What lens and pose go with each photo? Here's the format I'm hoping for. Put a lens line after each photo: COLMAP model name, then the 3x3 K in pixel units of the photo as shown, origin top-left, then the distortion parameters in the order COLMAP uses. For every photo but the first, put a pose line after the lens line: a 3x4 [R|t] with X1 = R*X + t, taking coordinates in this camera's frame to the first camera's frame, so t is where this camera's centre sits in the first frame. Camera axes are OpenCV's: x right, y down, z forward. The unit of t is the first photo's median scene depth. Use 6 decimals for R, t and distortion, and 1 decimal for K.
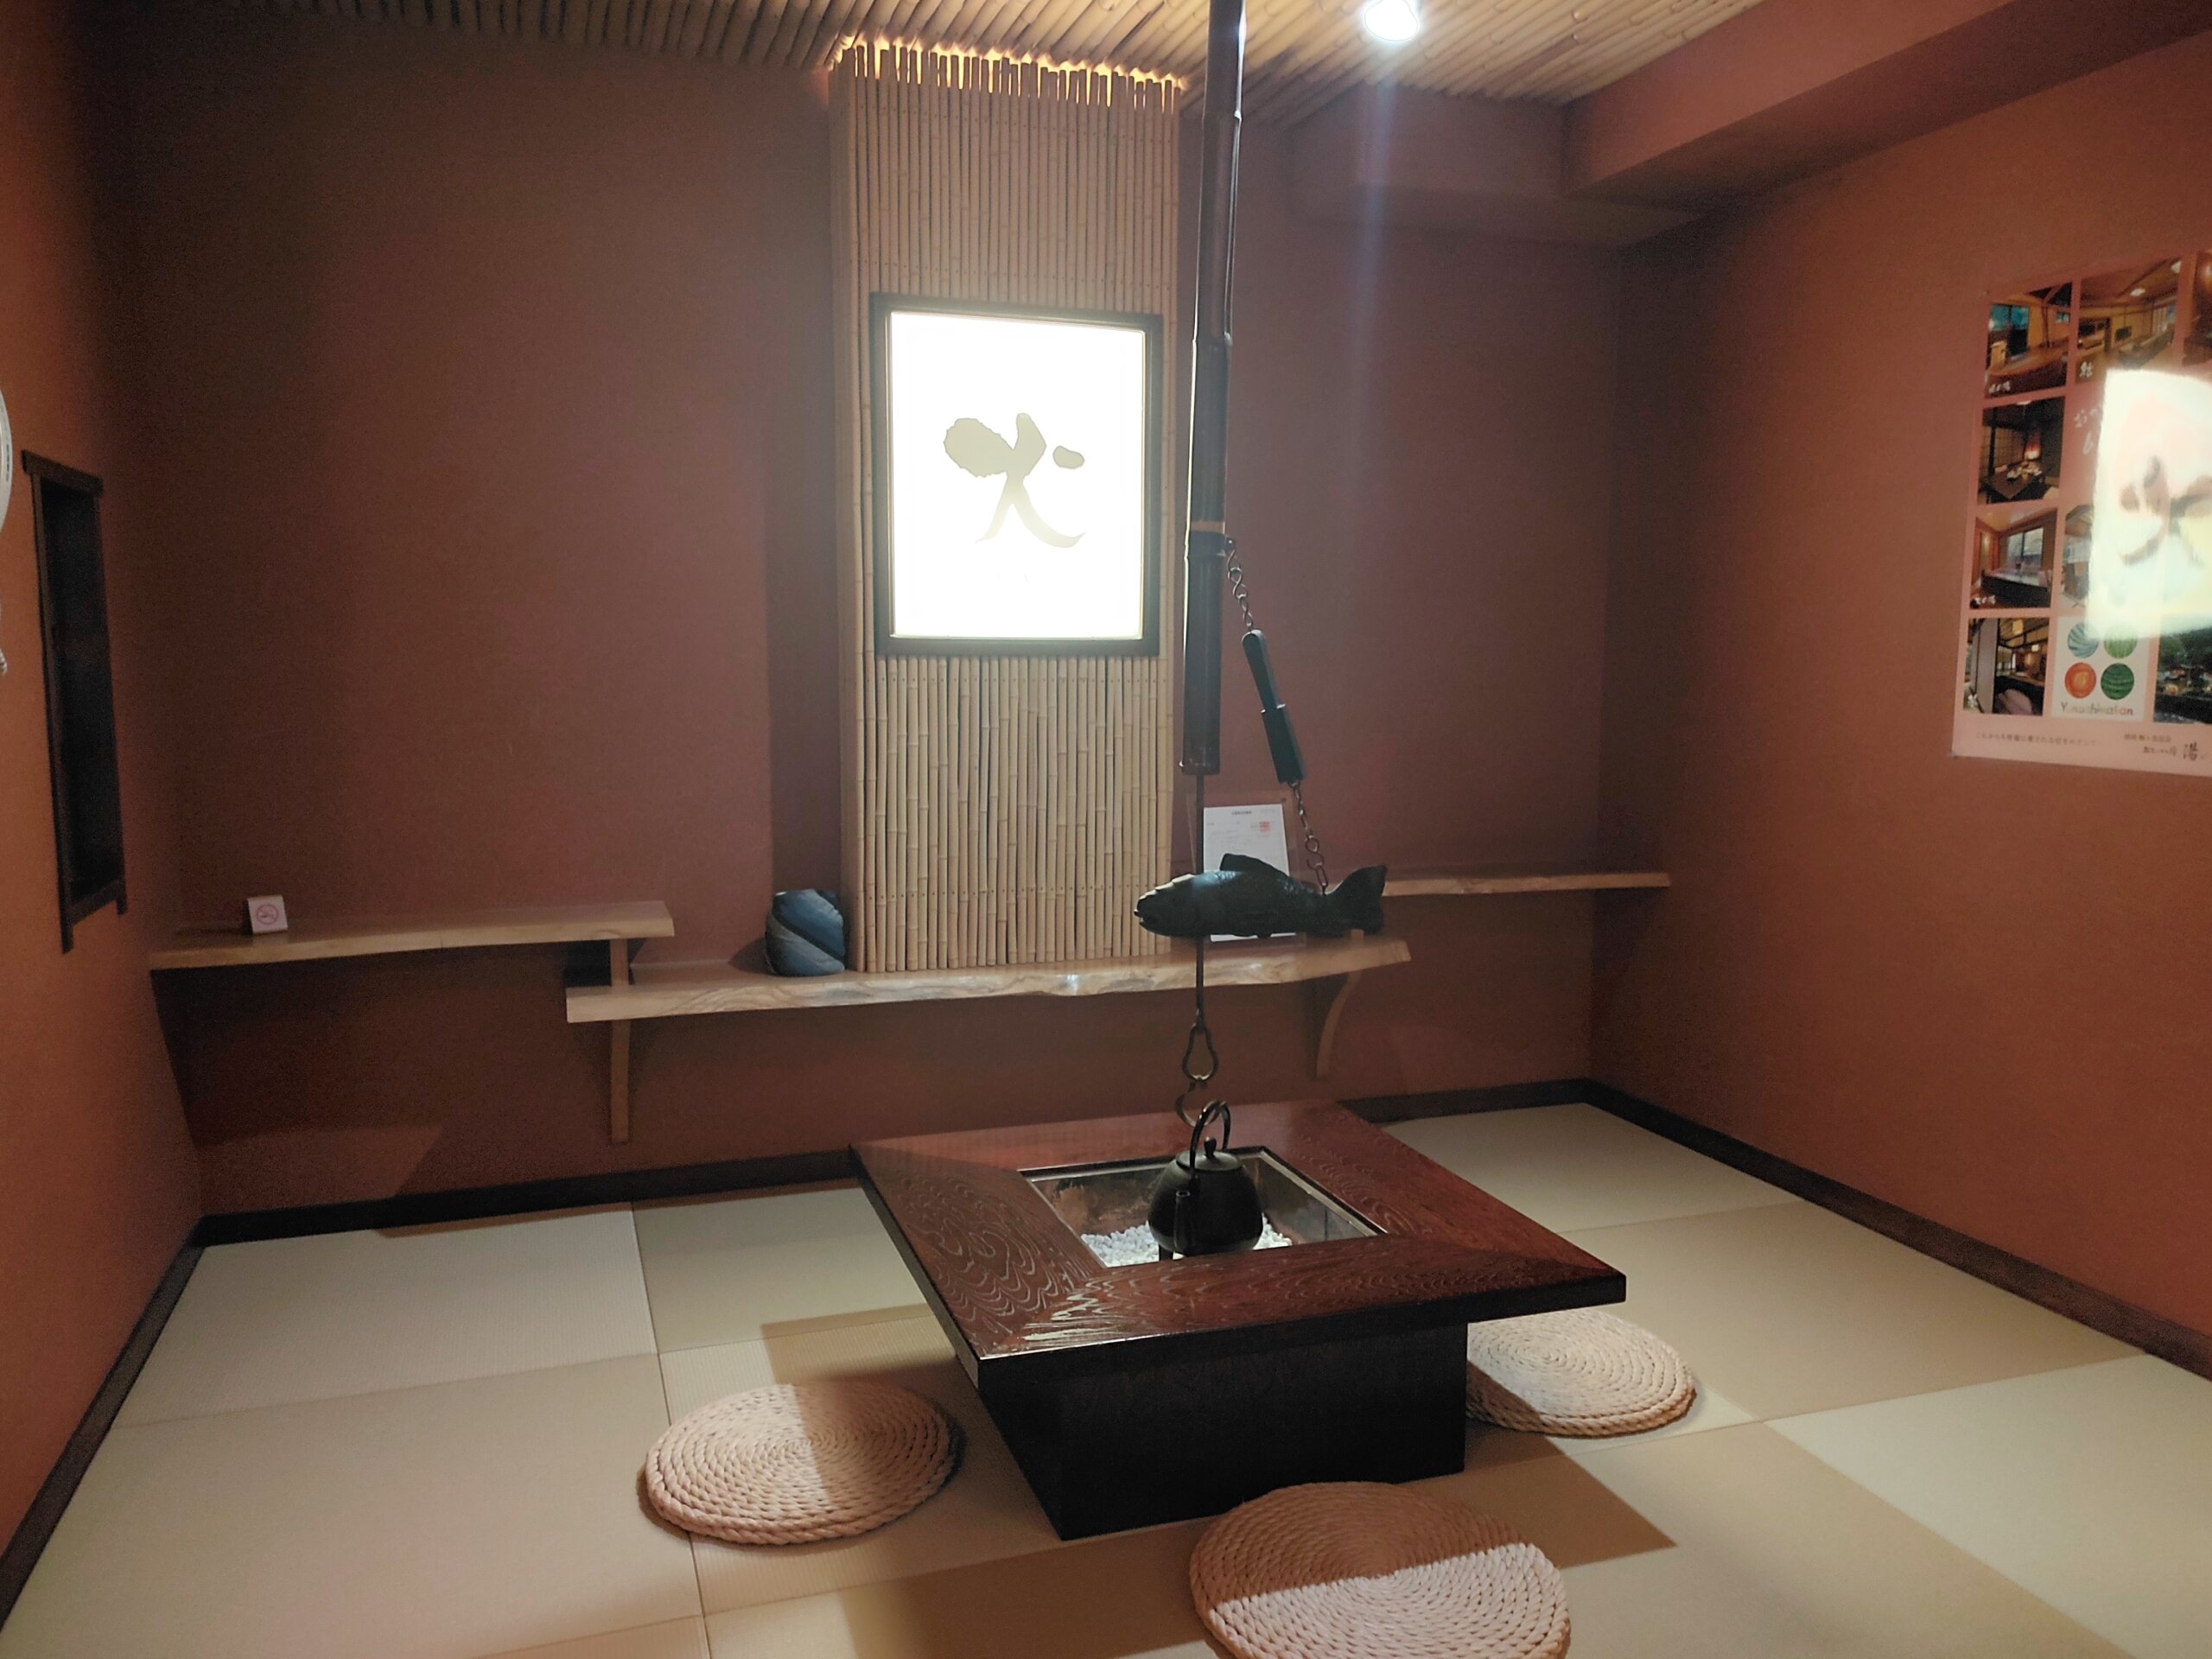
lens RADIAL K [[1657.3, 0, 1106.0], [0, 1657.3, 829.5], [0, 0, 1]] dist [0.064520, 0.007577]
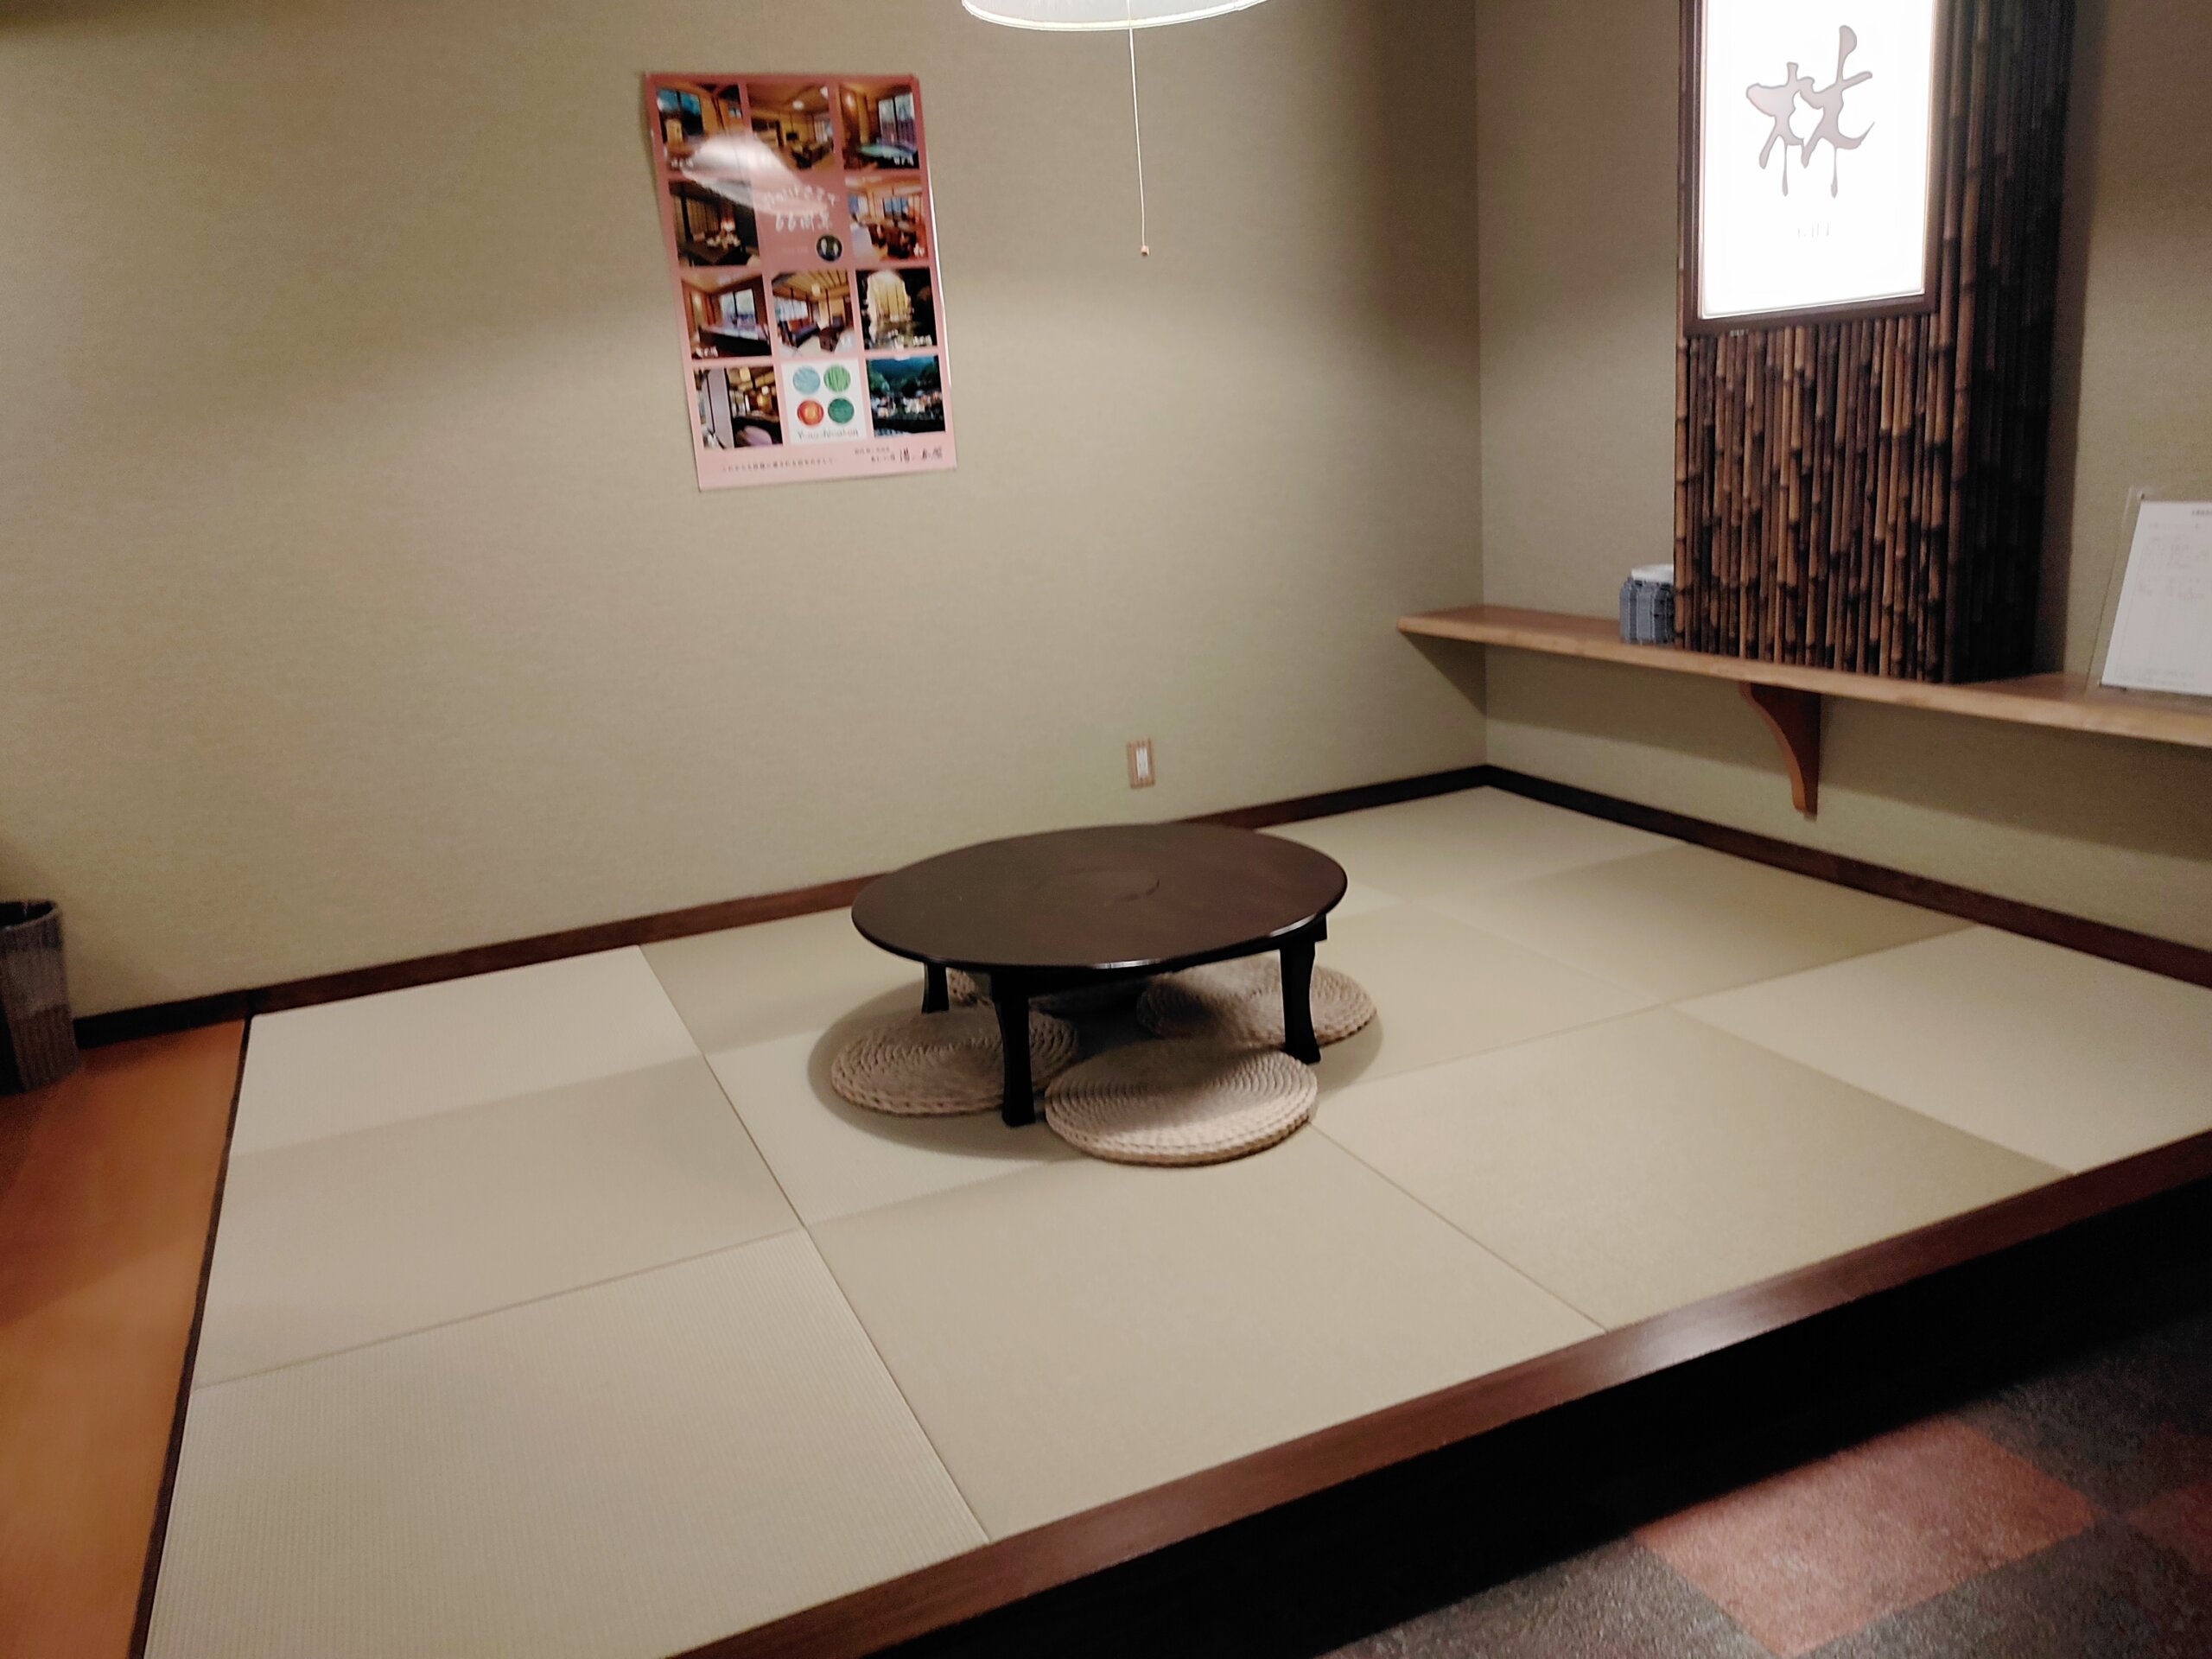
lens RADIAL K [[1657.3, 0, 1106.0], [0, 1657.3, 829.5], [0, 0, 1]] dist [0.064520, 0.007577]
pose [[-0.091517, -0.245728, 0.965009, -0.739376], [0.191484, 0.946648, 0.259212, -0.071247], [-0.977220, 0.208506, -0.039581, 0.865863]]
